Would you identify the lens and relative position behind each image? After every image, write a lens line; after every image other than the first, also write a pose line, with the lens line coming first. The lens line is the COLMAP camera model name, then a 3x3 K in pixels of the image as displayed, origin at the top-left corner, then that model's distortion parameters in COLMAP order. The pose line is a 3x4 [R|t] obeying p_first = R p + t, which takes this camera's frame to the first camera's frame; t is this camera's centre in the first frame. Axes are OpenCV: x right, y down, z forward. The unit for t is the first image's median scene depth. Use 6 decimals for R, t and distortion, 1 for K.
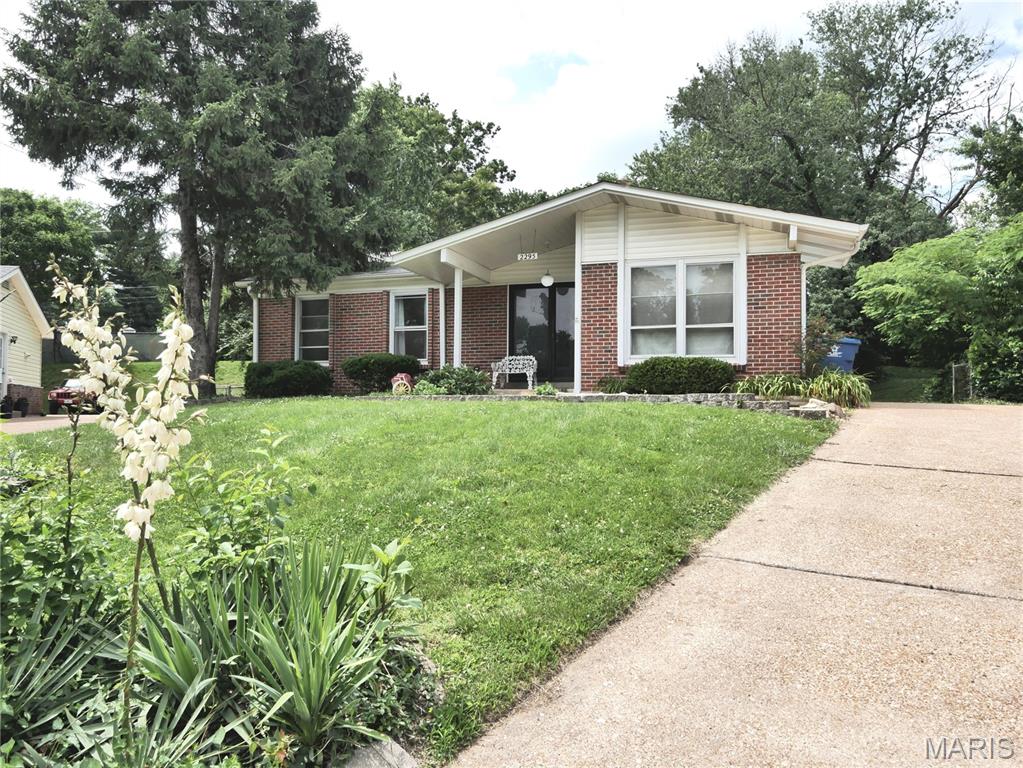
lens RADIAL K [[792.9, 0, 514.0], [0, 792.9, 388.6], [0, 0, 1]] dist [-0.003184, -0.007217]
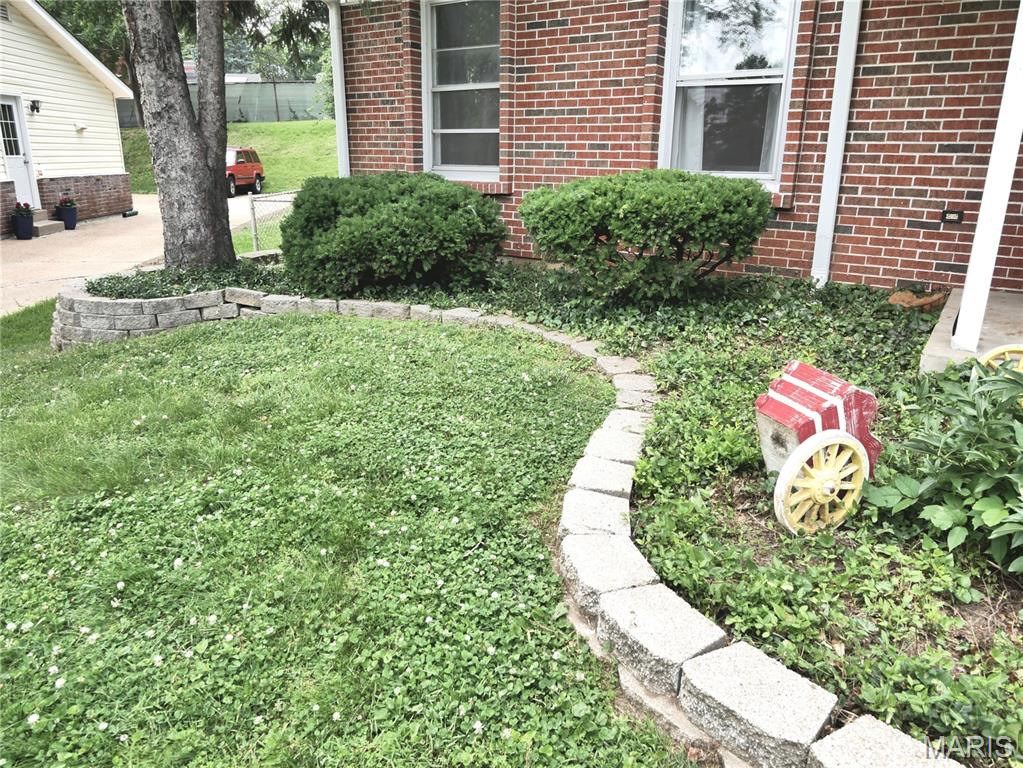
lens RADIAL K [[738.7, 0, 505.5], [0, 738.7, 380.6], [0, 0, 1]] dist [-0.006326, -0.004651]
pose [[0.963492, 0.083029, -0.254539, -0.161929], [0.003957, 0.946180, 0.323616, -0.069048], [0.267709, -0.312808, 0.911308, 0.799842]]
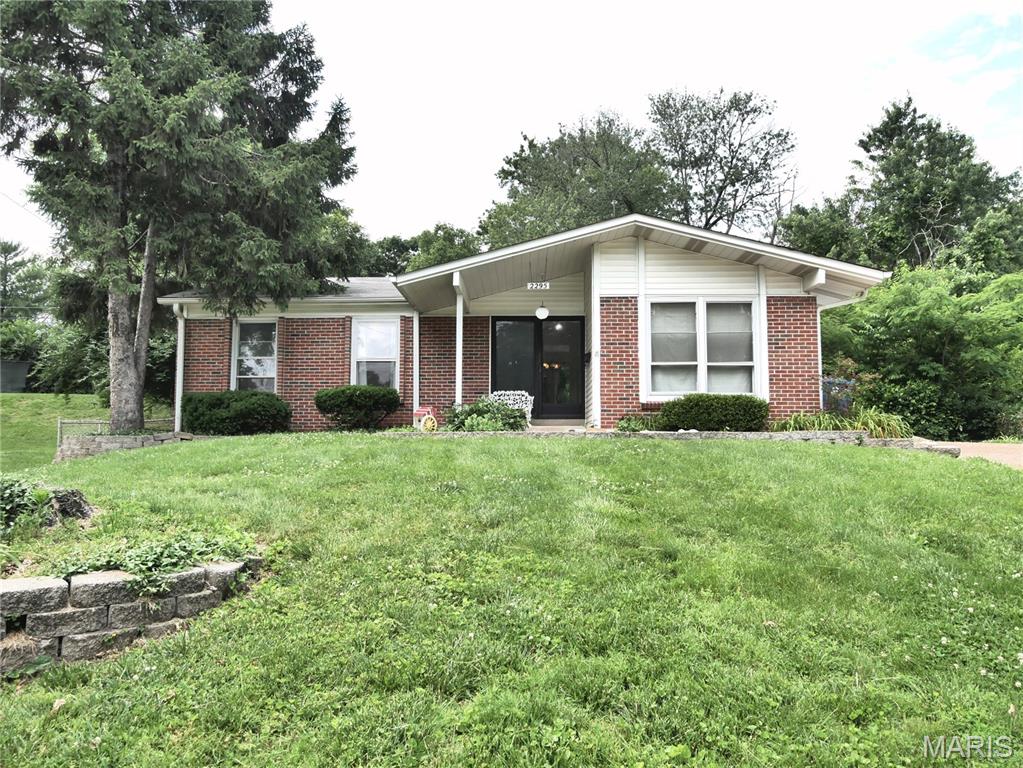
lens RADIAL K [[738.7, 0, 507.4], [0, 738.7, 381.4], [0, 0, 1]] dist [-0.006326, -0.004651]
pose [[0.959685, 0.023868, 0.280063, -0.275064], [-0.006180, 0.997939, -0.063871, 0.004383], [-0.281010, 0.059565, 0.957855, 0.179254]]
